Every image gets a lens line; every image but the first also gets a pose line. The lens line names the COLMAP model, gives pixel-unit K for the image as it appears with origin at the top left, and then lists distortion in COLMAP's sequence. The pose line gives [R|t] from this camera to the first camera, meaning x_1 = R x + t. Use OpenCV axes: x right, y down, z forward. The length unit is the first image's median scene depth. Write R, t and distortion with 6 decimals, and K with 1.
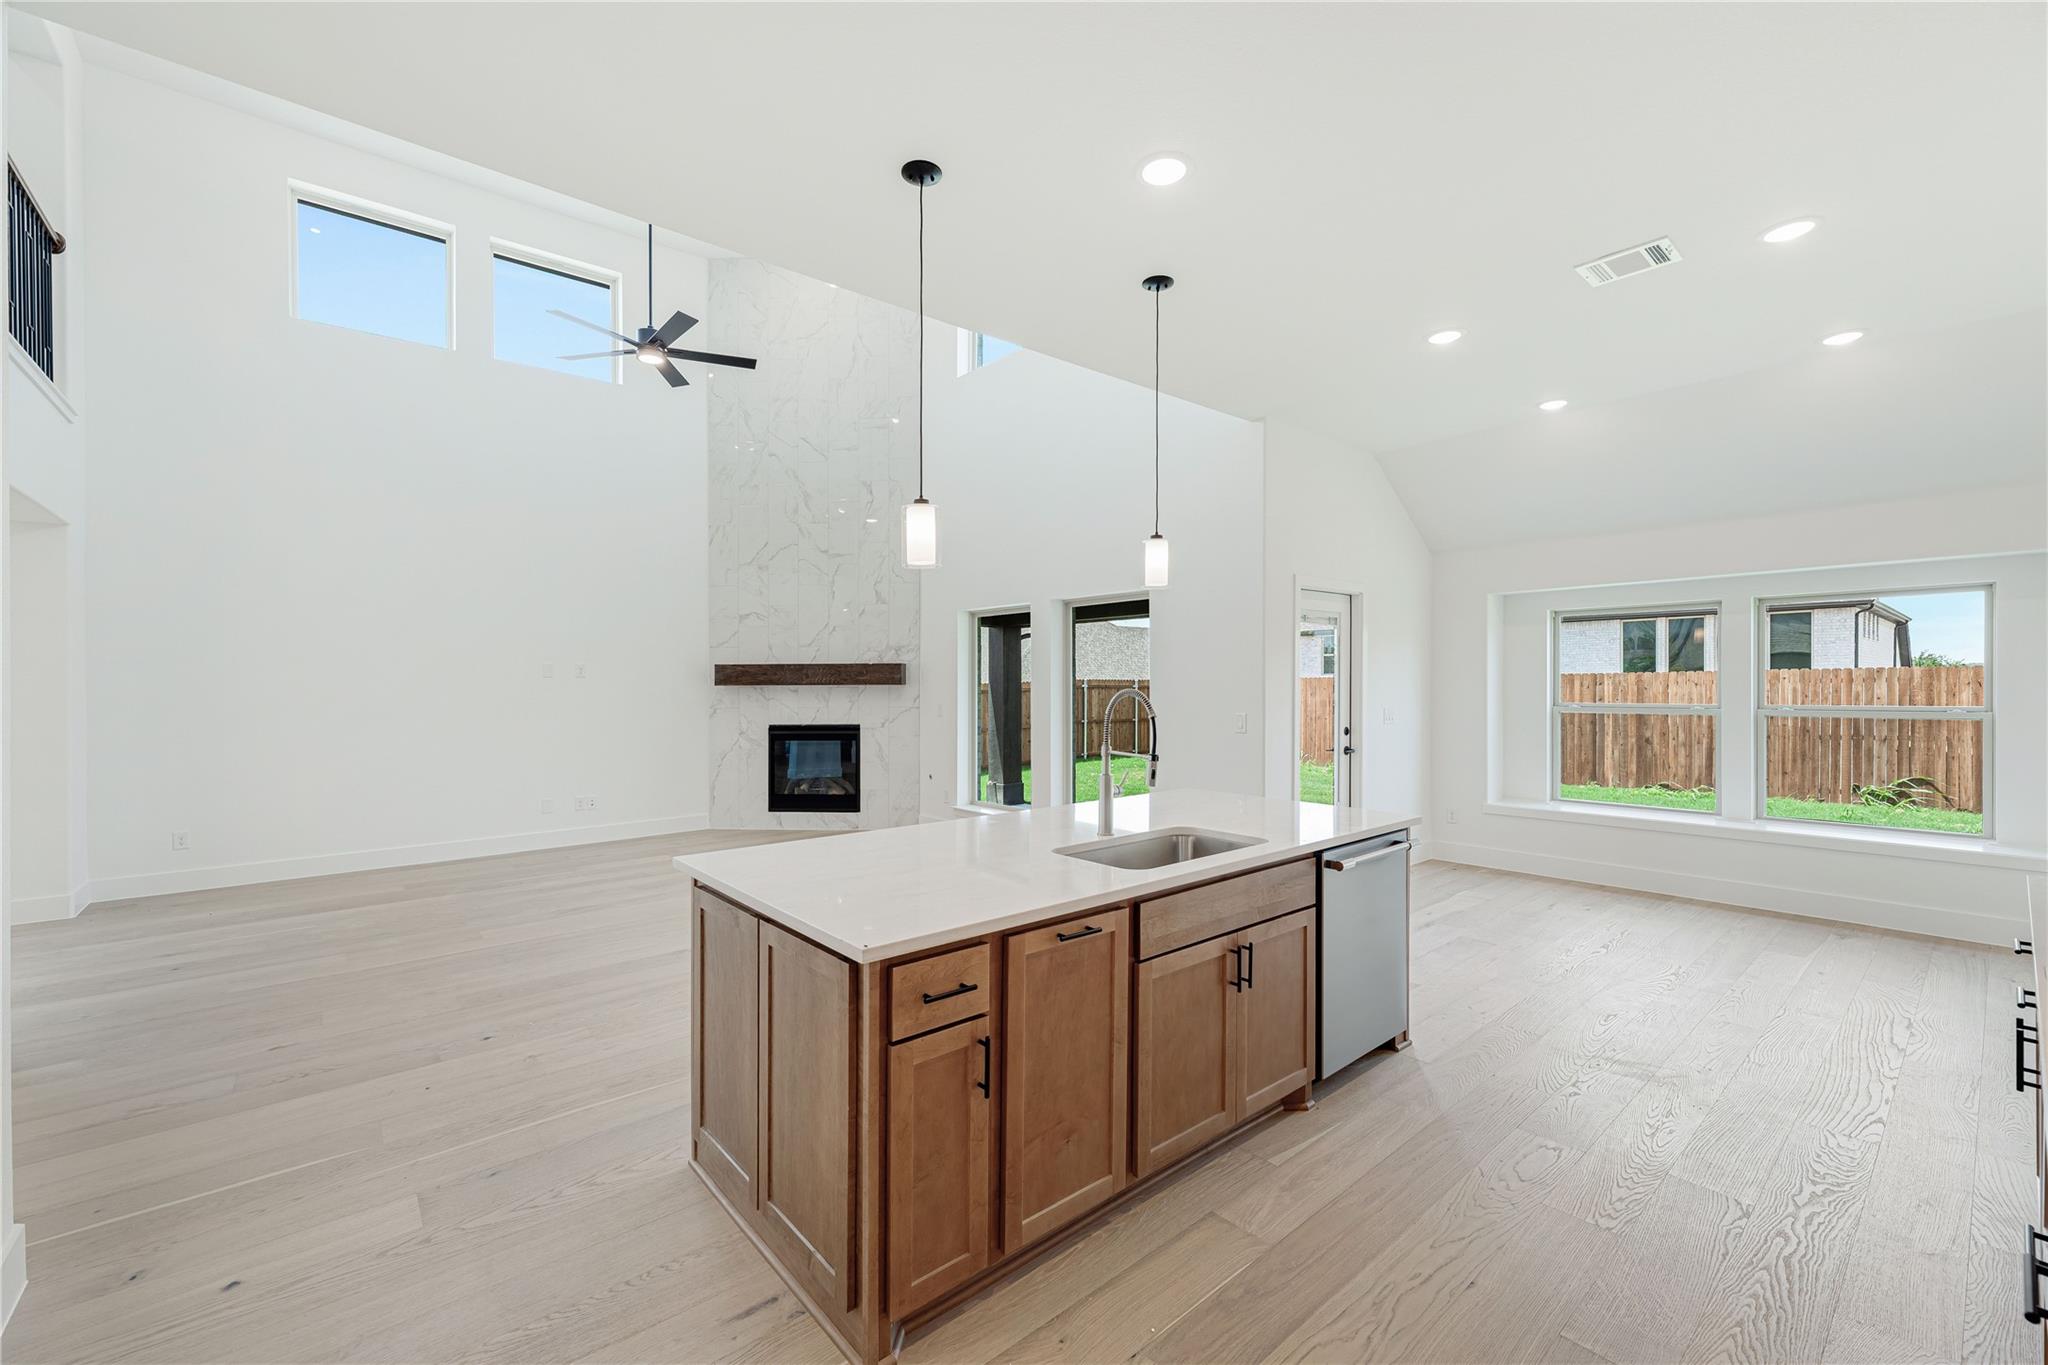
lens RADIAL K [[841.0, 0, 1024.0], [0, 841.0, 682.5], [0, 0, 1]] dist [0.001862, 0.000079]
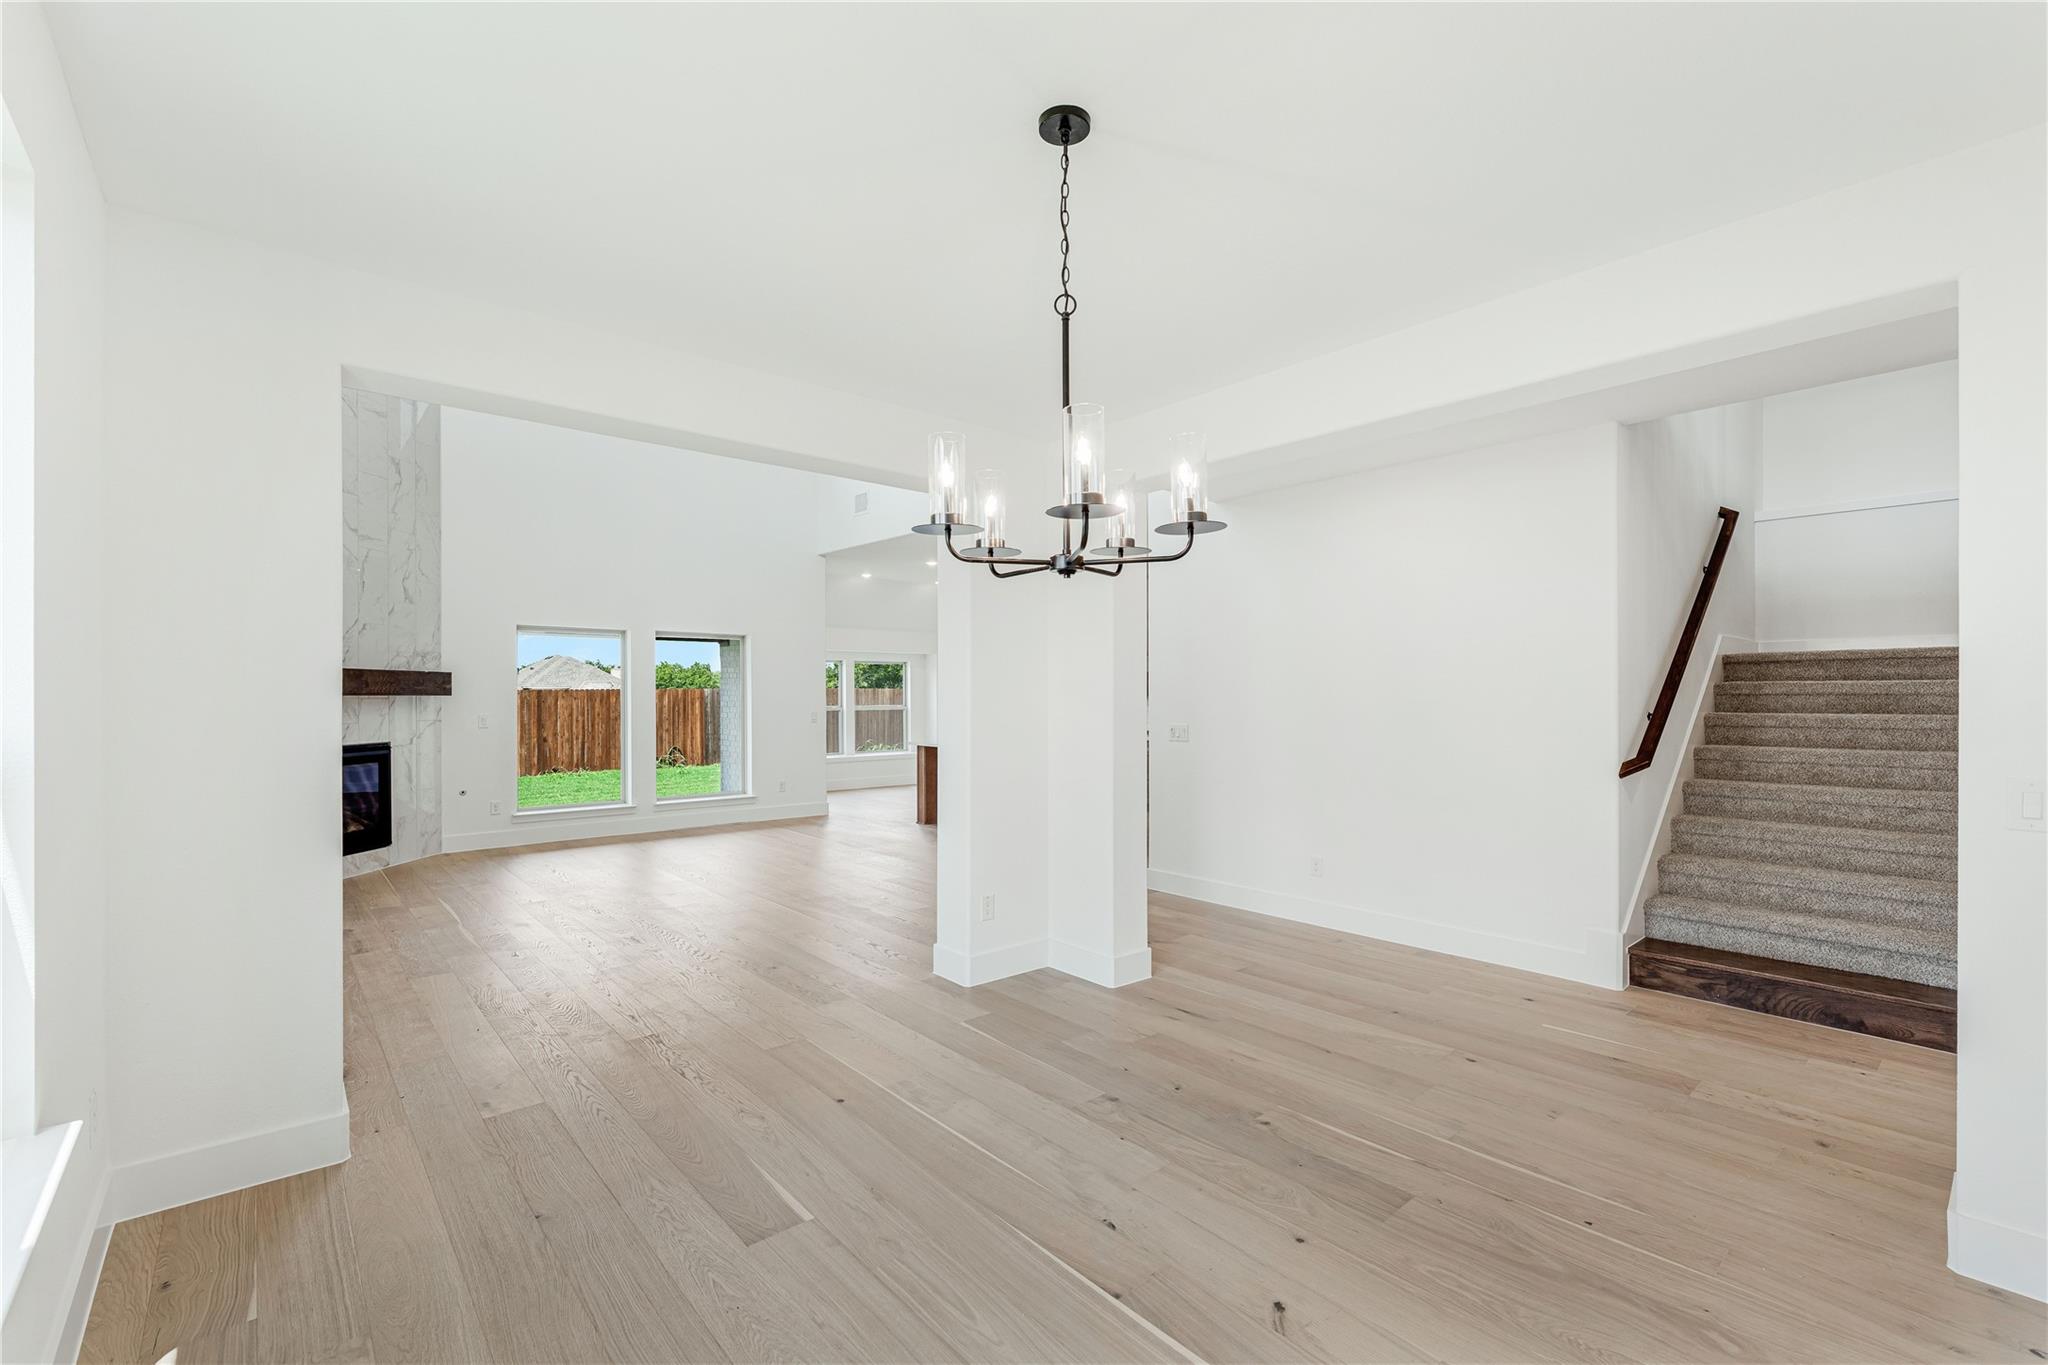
lens RADIAL K [[867.5, 0, 1024.0], [0, 867.5, 682.5], [0, 0, 1]] dist [0.000059, -0.000005]
pose [[-0.019700, 0.021109, 0.999583, -0.848926], [-0.001301, 0.999776, -0.021139, 0.005807], [-0.999805, -0.001717, -0.019668, 0.295326]]
